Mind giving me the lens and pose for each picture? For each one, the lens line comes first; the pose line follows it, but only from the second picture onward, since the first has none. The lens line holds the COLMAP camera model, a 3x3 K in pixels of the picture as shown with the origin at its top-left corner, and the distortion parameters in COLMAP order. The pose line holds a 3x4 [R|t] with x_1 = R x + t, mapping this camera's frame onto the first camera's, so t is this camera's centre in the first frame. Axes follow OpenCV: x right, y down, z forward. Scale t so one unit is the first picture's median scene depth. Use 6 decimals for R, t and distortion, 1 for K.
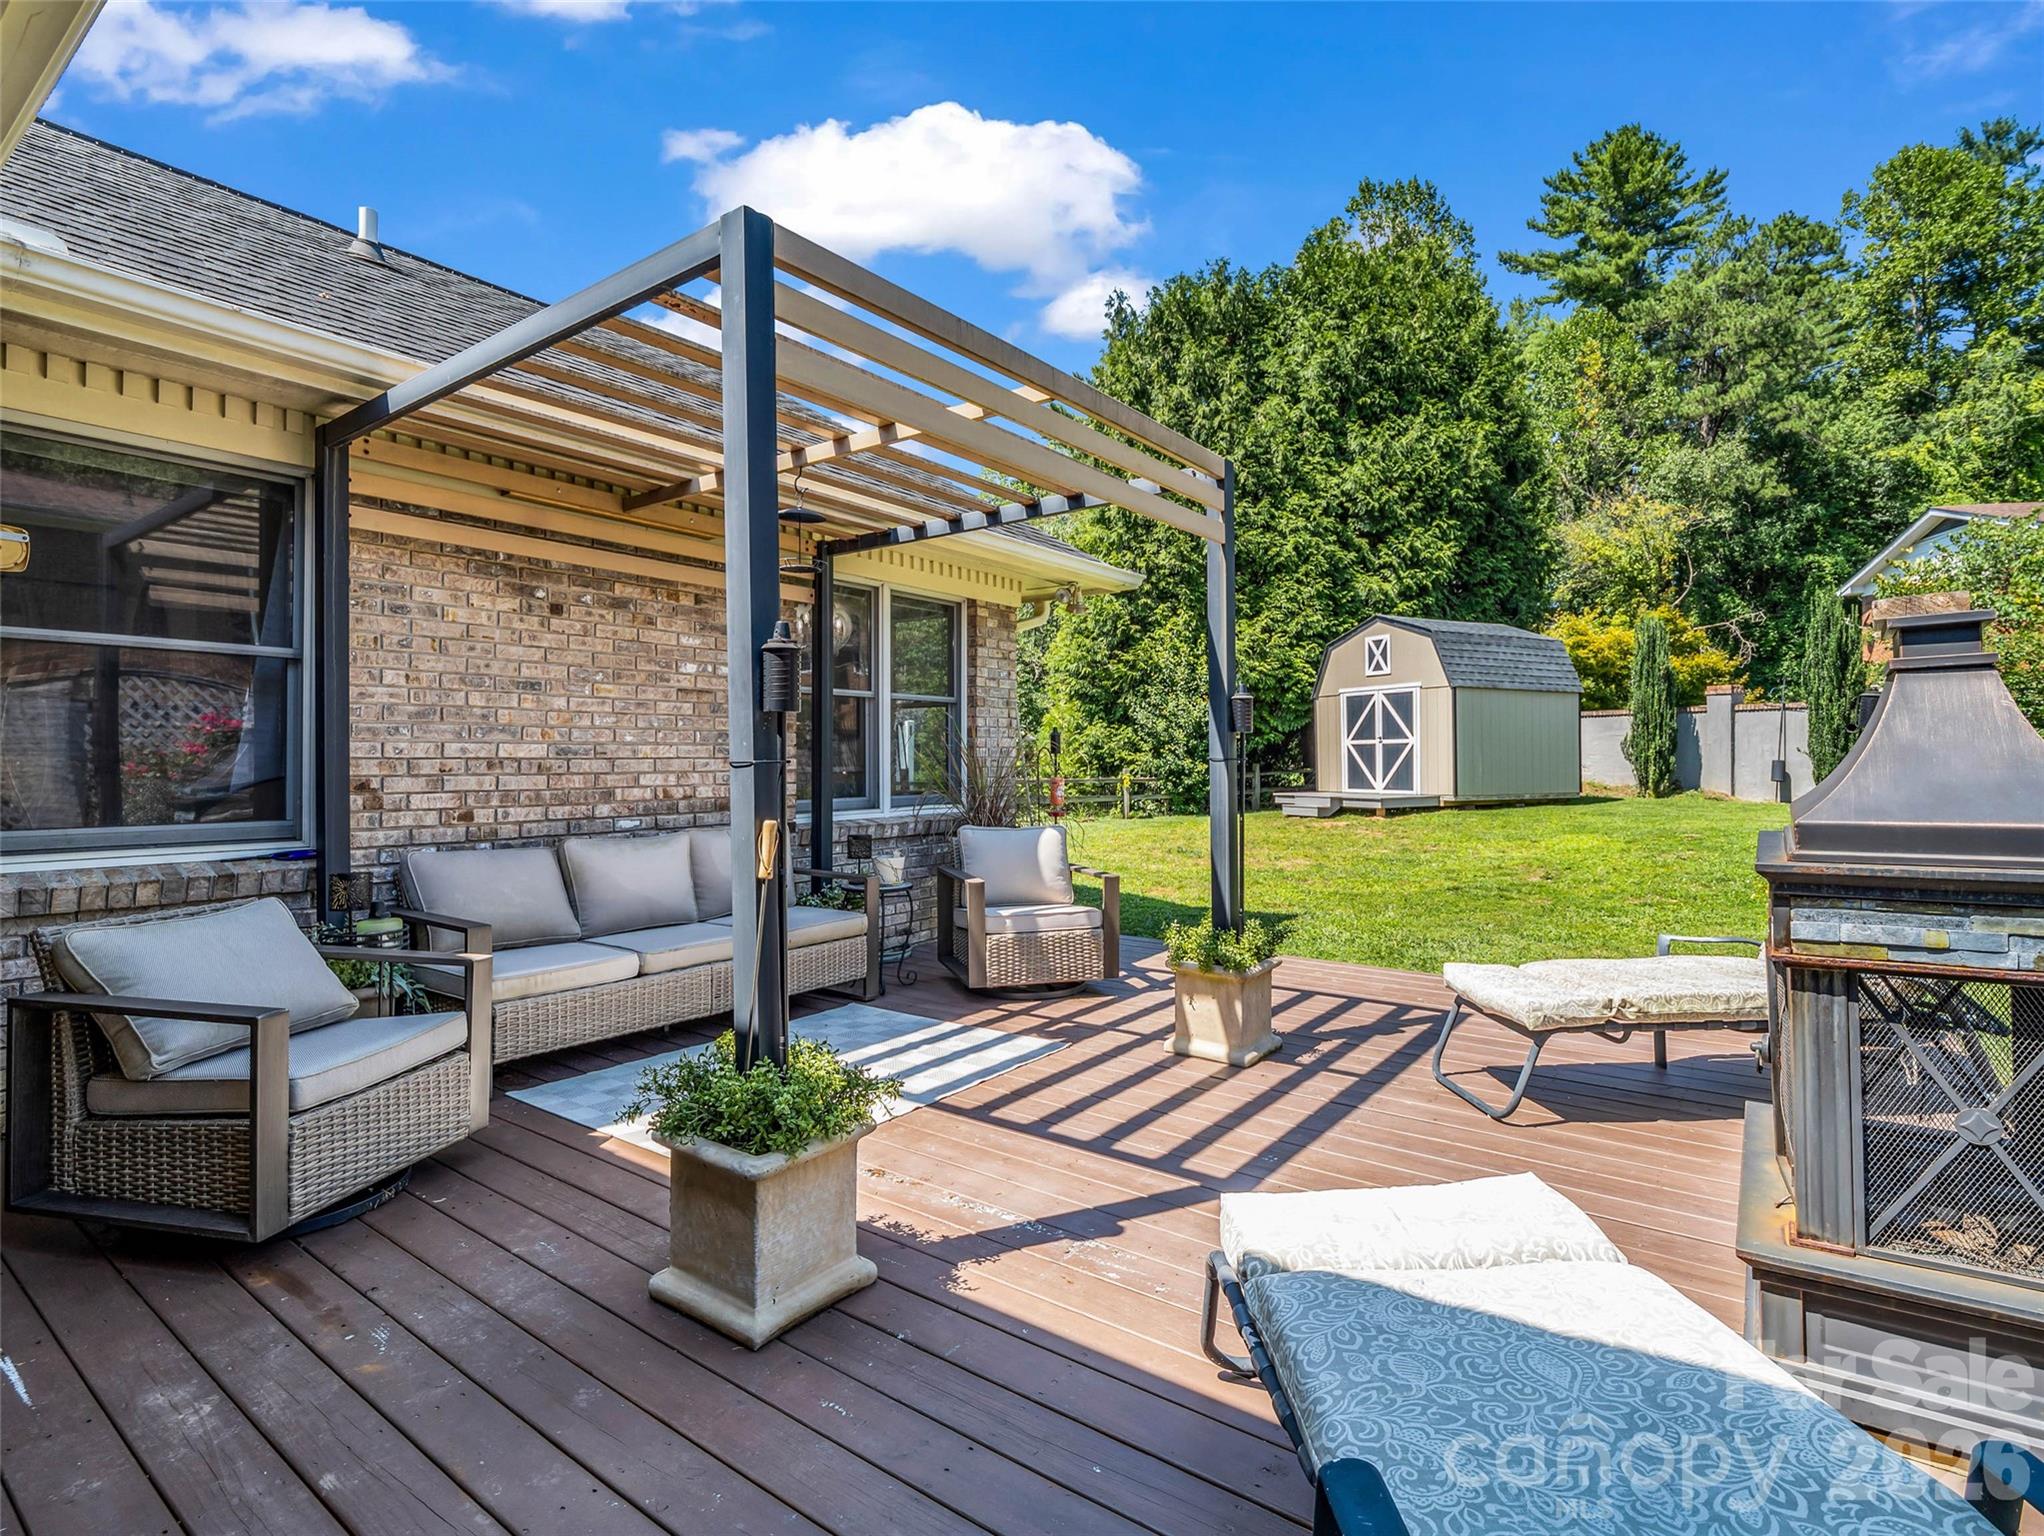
lens RADIAL K [[1051.8, 0, 1113.6], [0, 1051.8, 760.4], [0, 0, 1]] dist [-0.021356, -0.001008]
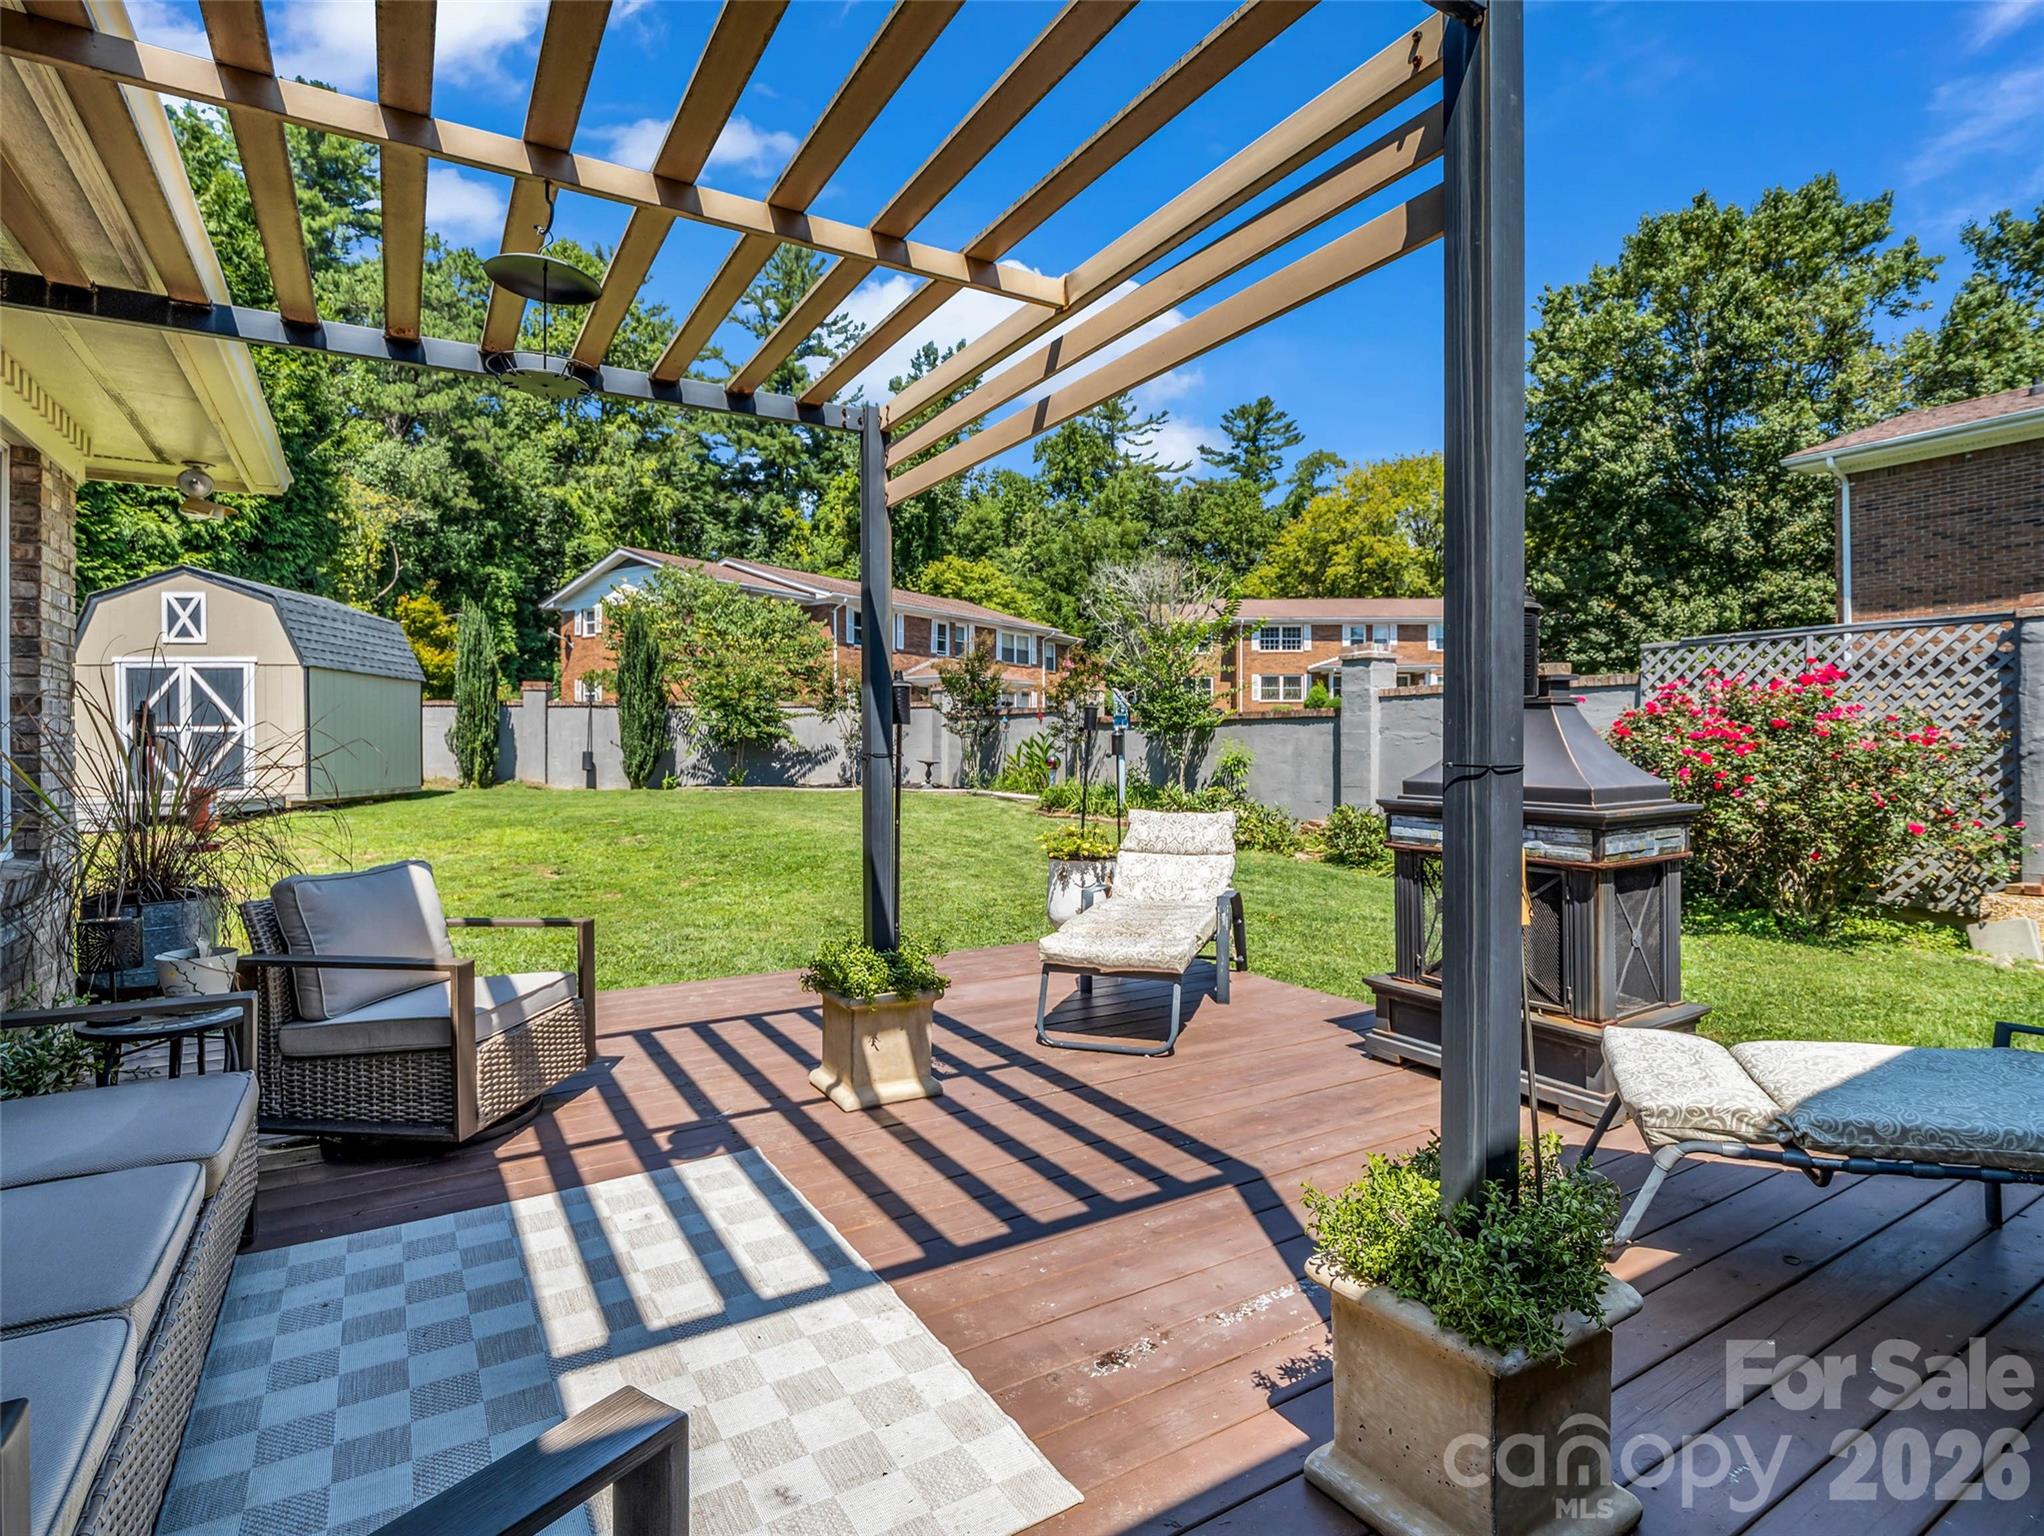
lens RADIAL K [[980.2, 0, 1037.8], [0, 980.2, 749.6], [0, 0, 1]] dist [-0.005653, -0.007848]
pose [[0.413552, -0.000704, 0.910480, -0.129786], [0.002537, 0.999997, -0.000379, -0.000821], [-0.910477, 0.002466, 0.413552, 0.122654]]
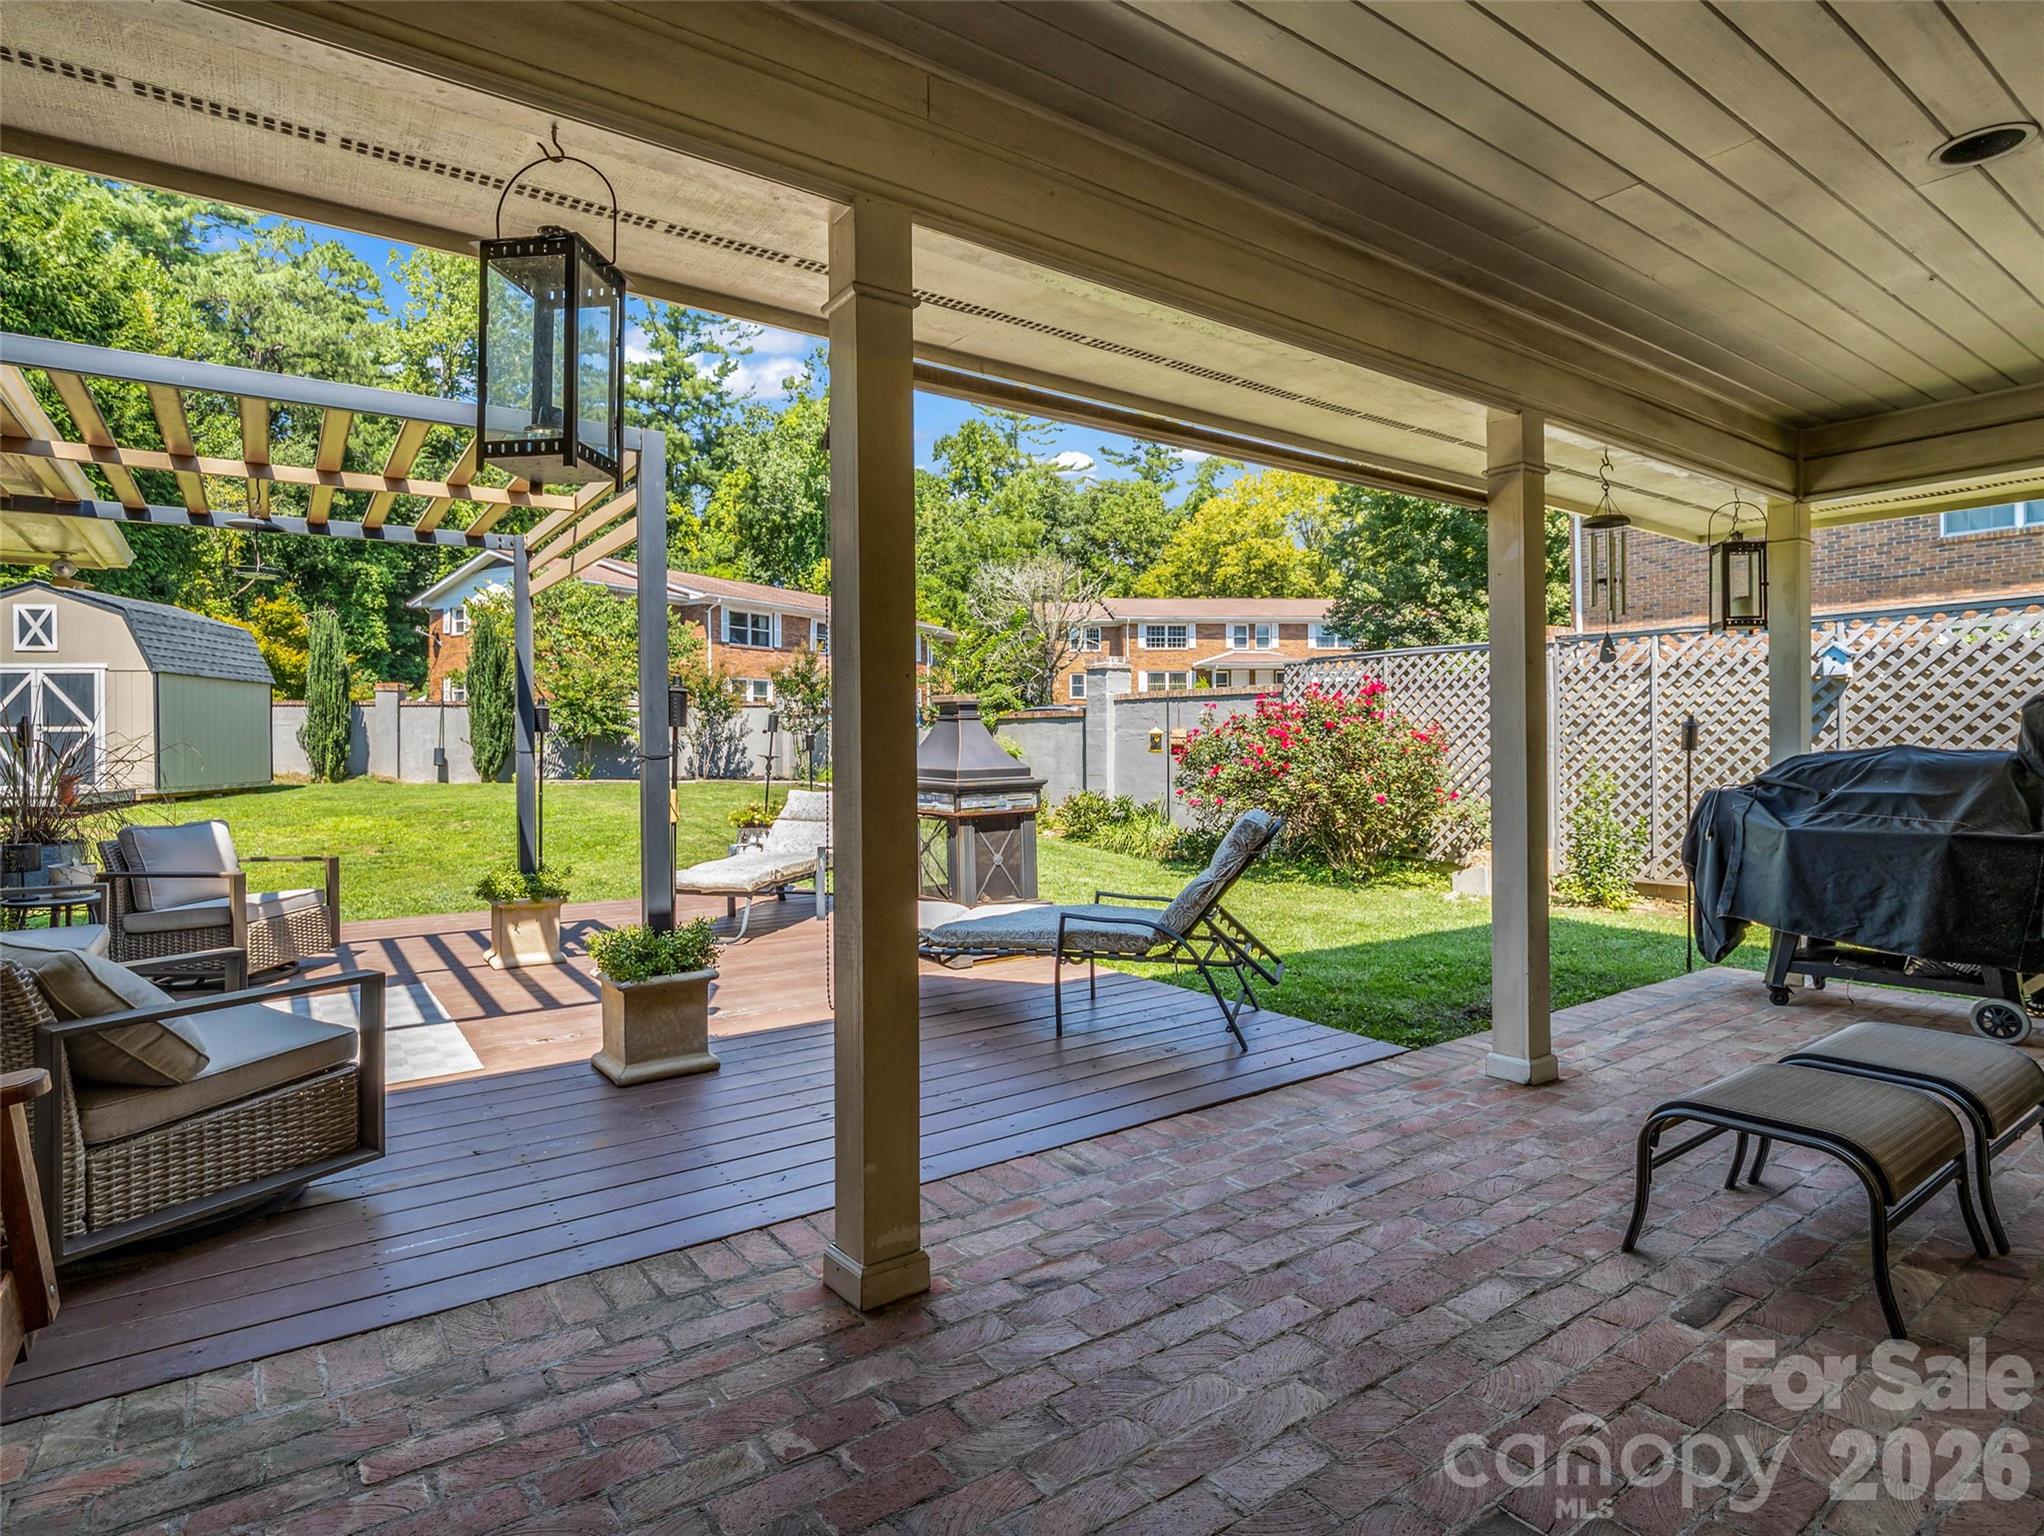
lens RADIAL K [[964.5, 0, 1029.1], [0, 964.5, 739.4], [0, 0, 1]] dist [-0.012342, -0.001116]
pose [[0.326712, 0.002236, 0.945121, -0.197225], [0.005891, 0.999973, -0.004402, -0.001452], [-0.945106, 0.007006, 0.326690, -0.009639]]
